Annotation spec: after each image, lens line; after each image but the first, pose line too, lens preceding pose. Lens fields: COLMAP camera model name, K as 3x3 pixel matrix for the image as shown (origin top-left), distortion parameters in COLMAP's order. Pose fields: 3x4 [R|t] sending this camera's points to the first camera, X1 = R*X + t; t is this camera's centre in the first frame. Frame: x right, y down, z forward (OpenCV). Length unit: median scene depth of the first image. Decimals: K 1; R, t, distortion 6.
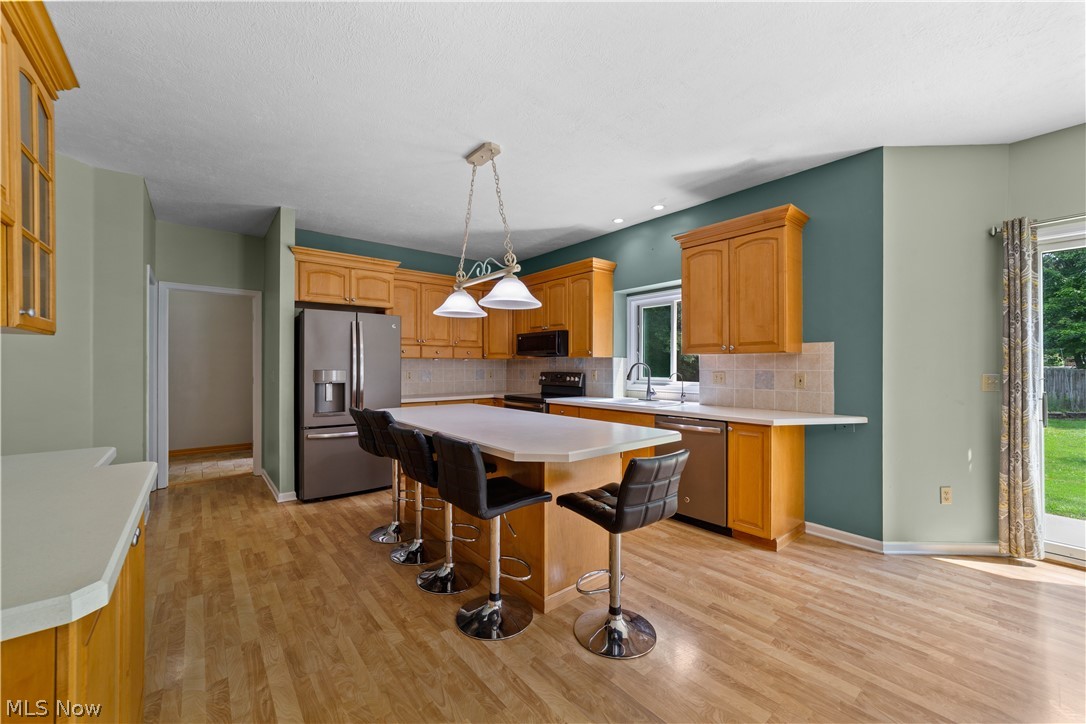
lens RADIAL K [[417.9, 0, 543.5], [0, 417.9, 363.2], [0, 0, 1]] dist [0.000465, 0.000011]
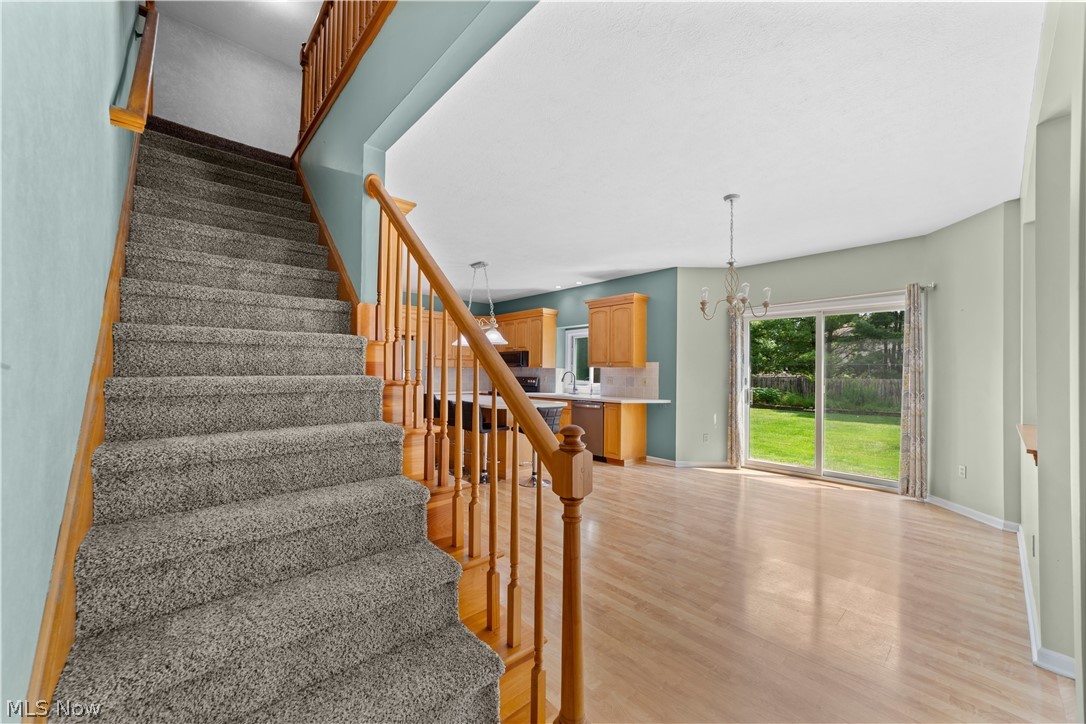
lens RADIAL K [[417.9, 0, 542.5], [0, 417.9, 363.2], [0, 0, 1]] dist [0.000465, 0.000011]
pose [[0.999036, 0.011621, 0.042323, 0.066415], [-0.010896, 0.999791, -0.017298, -0.006040], [-0.042515, 0.016820, 0.998954, -0.900551]]
